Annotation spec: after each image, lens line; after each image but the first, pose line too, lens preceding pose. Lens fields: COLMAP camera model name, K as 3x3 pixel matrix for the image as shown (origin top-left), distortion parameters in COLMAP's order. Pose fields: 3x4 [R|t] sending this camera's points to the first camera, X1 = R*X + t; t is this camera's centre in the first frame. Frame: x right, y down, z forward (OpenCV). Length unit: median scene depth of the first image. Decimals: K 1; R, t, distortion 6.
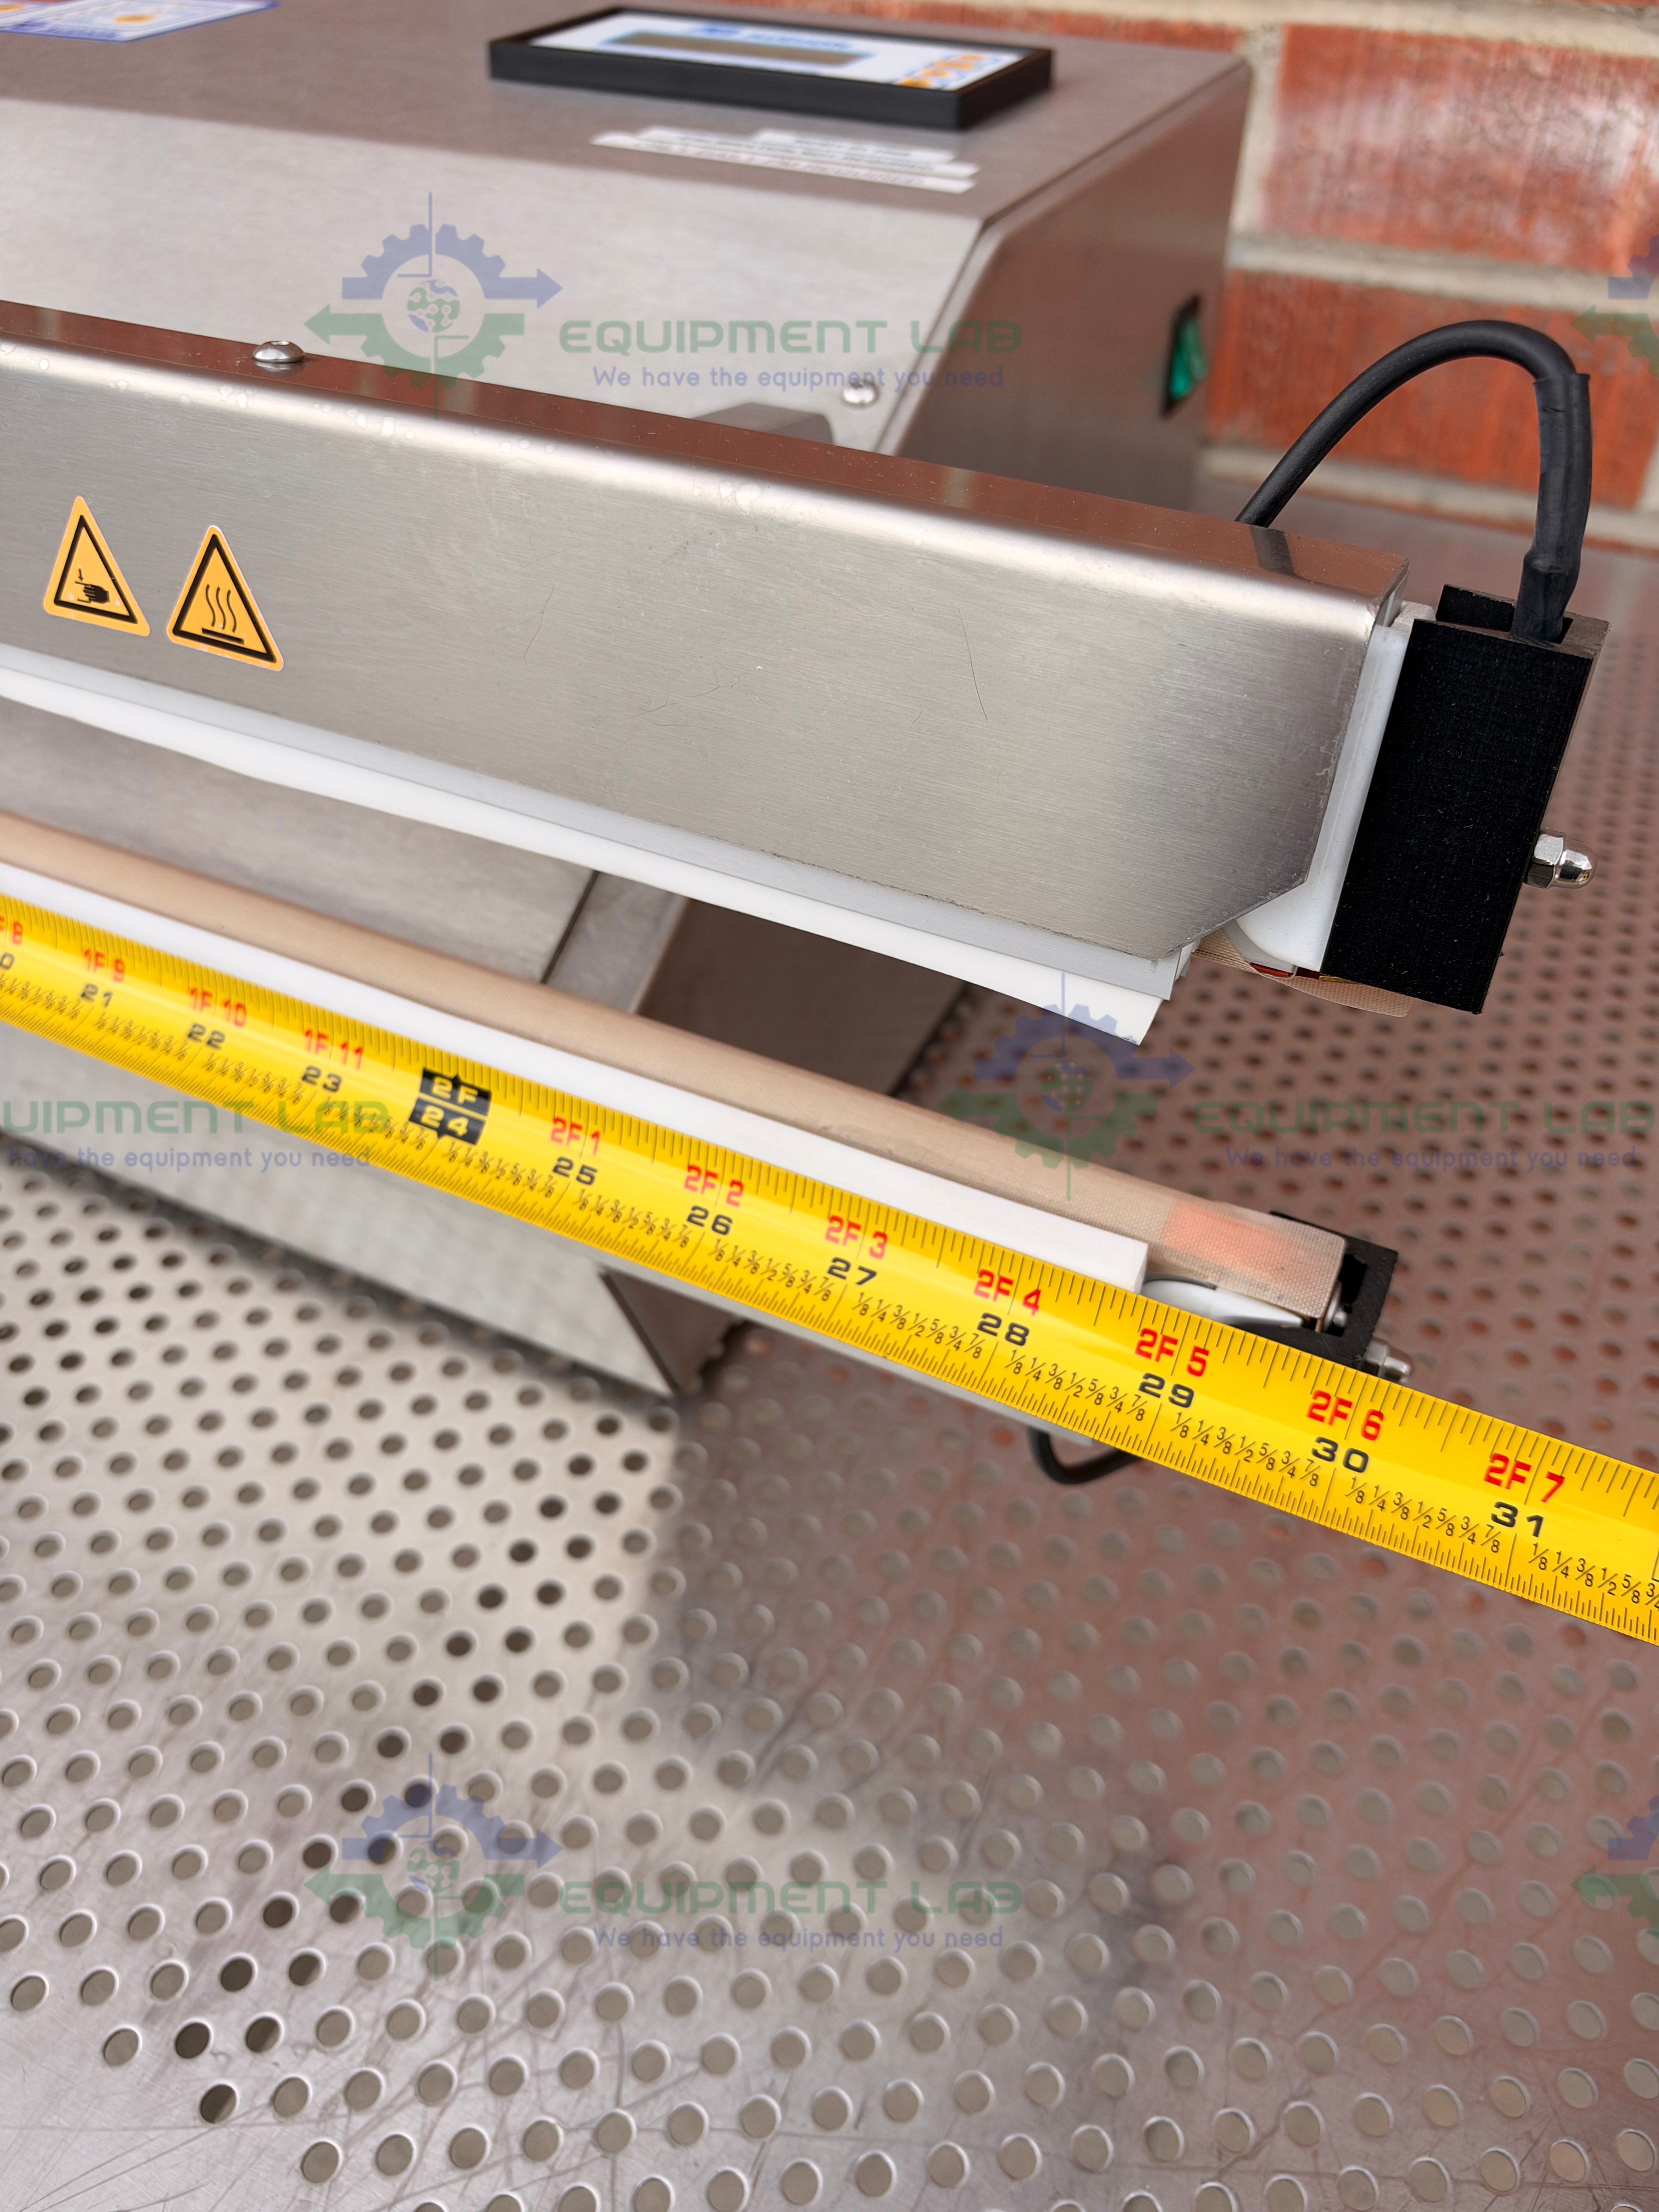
lens RADIAL K [[1708.3, 0, 834.0], [0, 1708.3, 1134.1], [0, 0, 1]] dist [-0.035909, -0.004620]
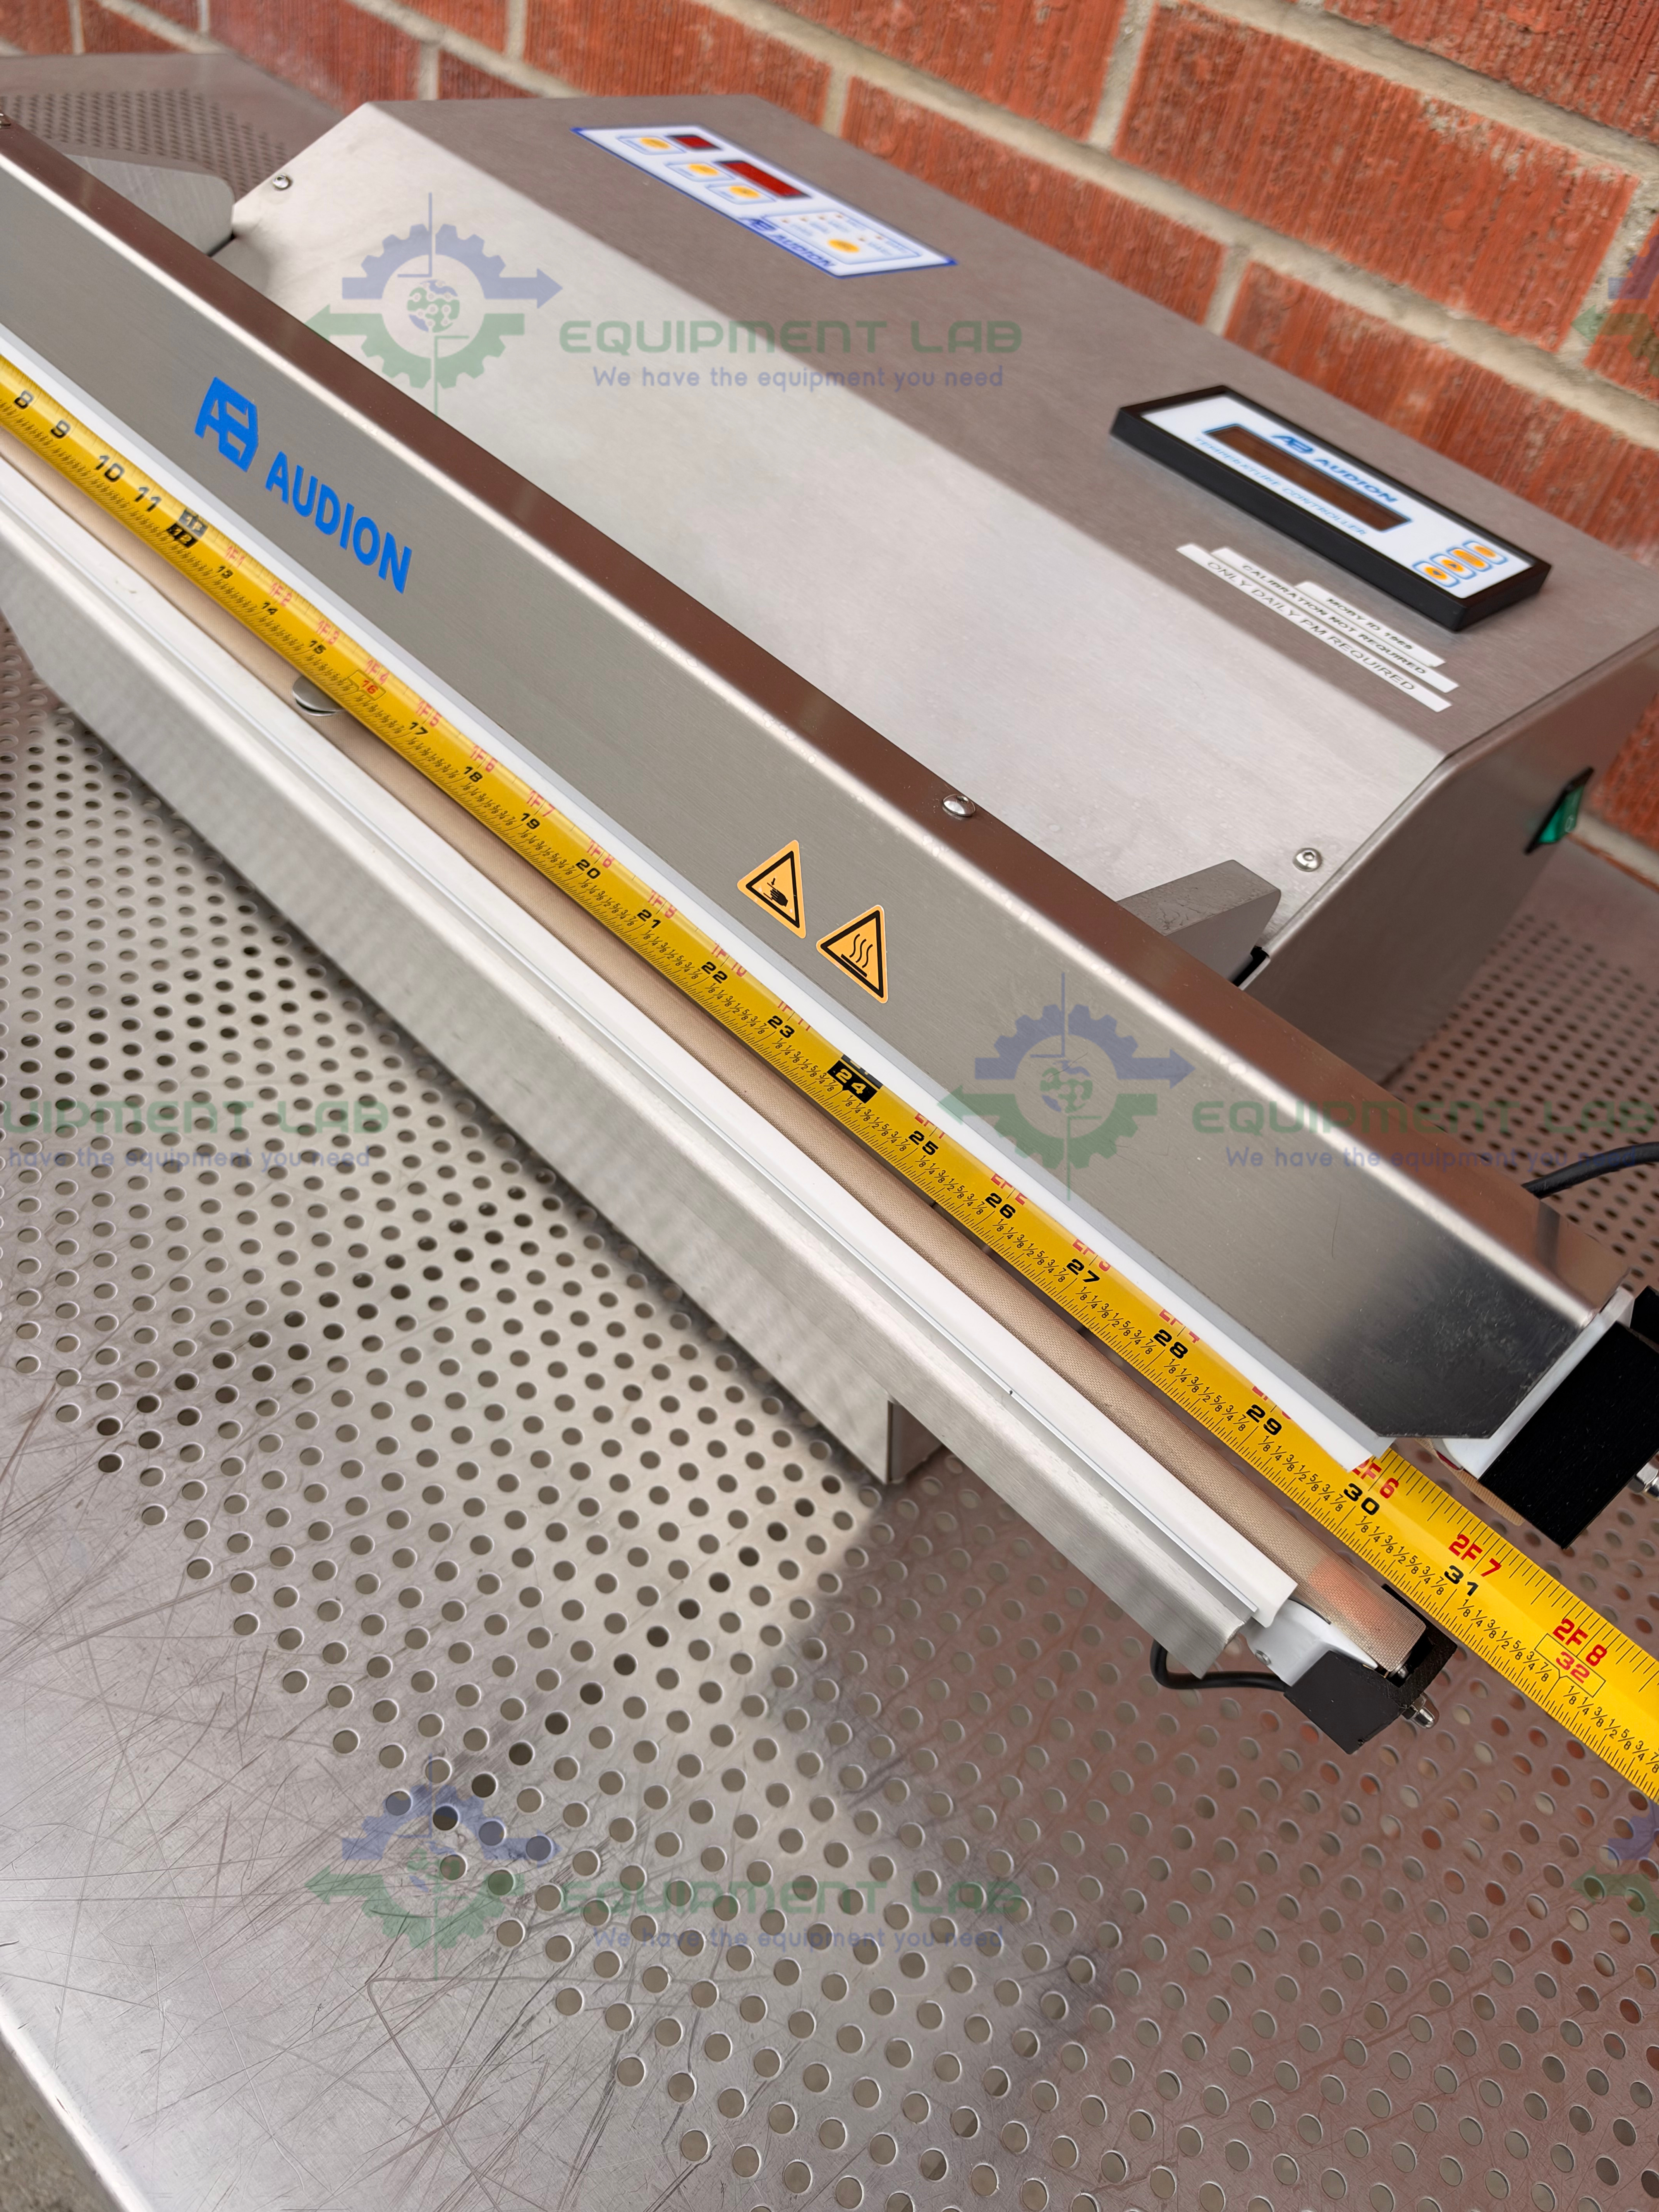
lens RADIAL K [[1658.1, 0, 833.8], [0, 1658.1, 1119.5], [0, 0, 1]] dist [-0.035270, 0.013333]
pose [[0.929320, 0.360108, -0.081769, -0.128013], [-0.359595, 0.932862, 0.021434, -0.117328], [0.083998, 0.009485, 0.996421, -0.268063]]
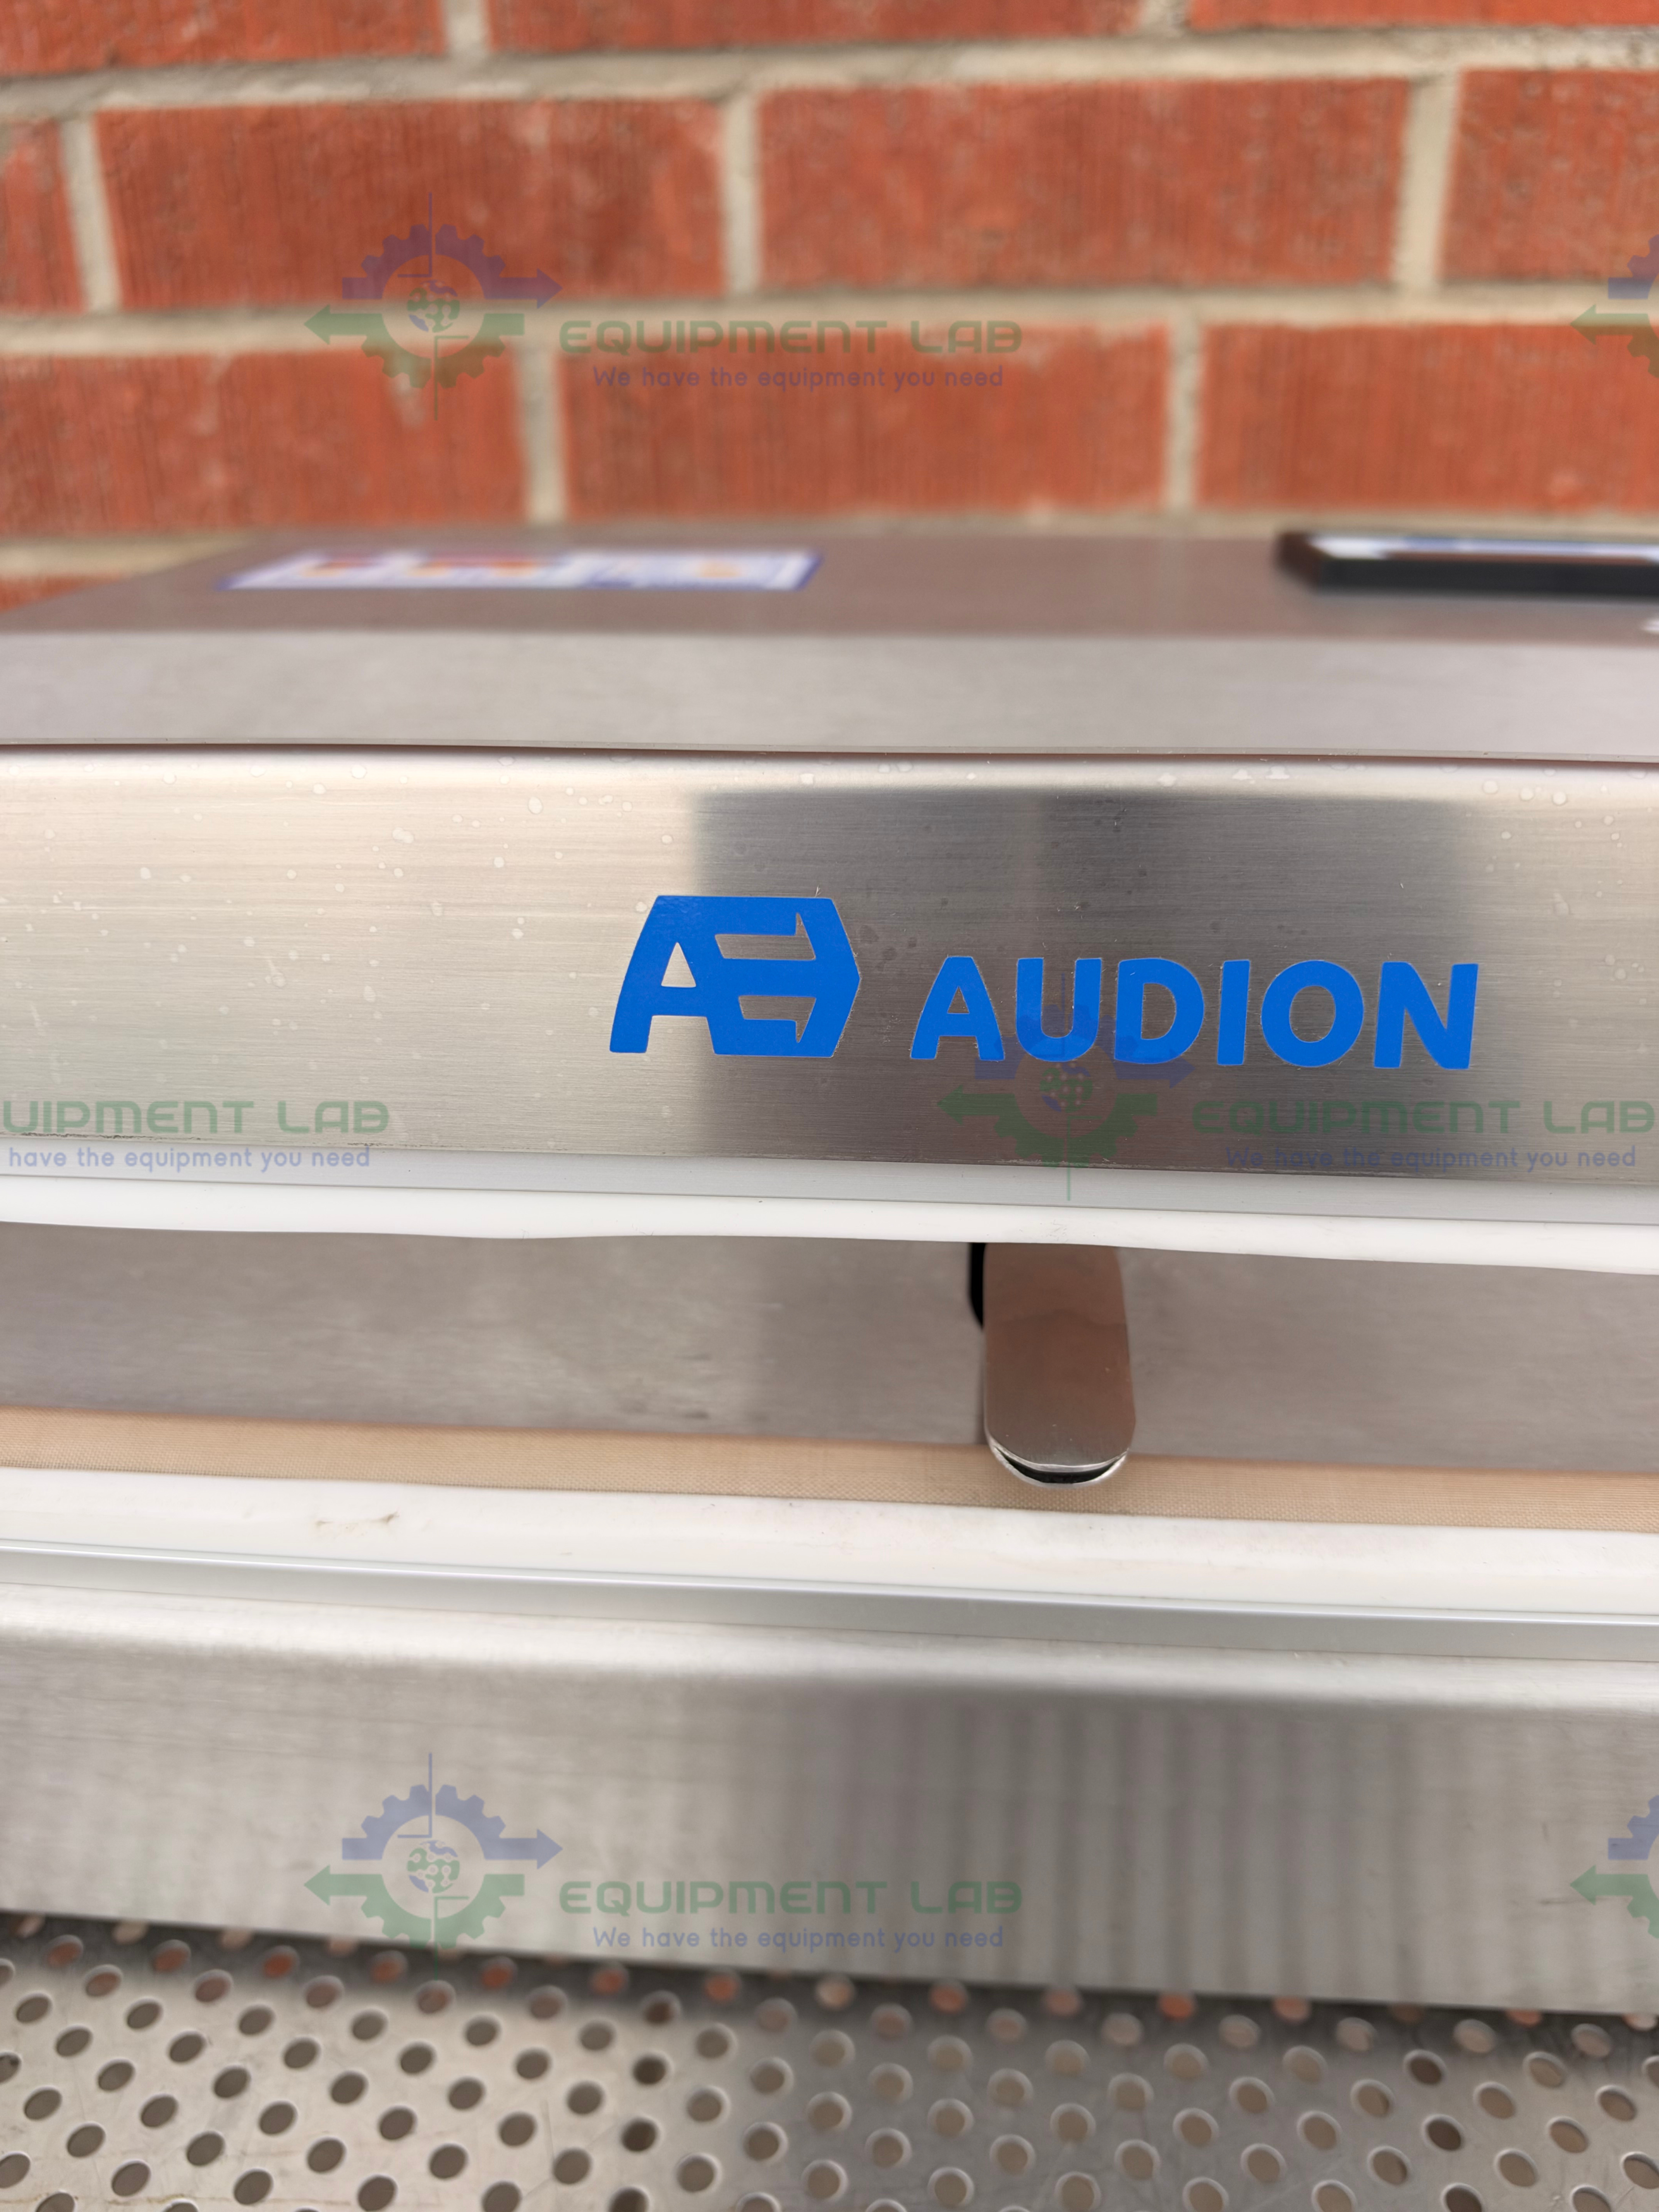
lens RADIAL K [[1717.7, 0, 831.8], [0, 1717.7, 1113.4], [0, 0, 1]] dist [-0.092397, 0.059919]
pose [[0.933681, -0.163220, 0.318746, -0.897818], [0.251880, 0.932024, -0.260553, -0.214449], [-0.254552, 0.323559, 0.911325, 0.353613]]
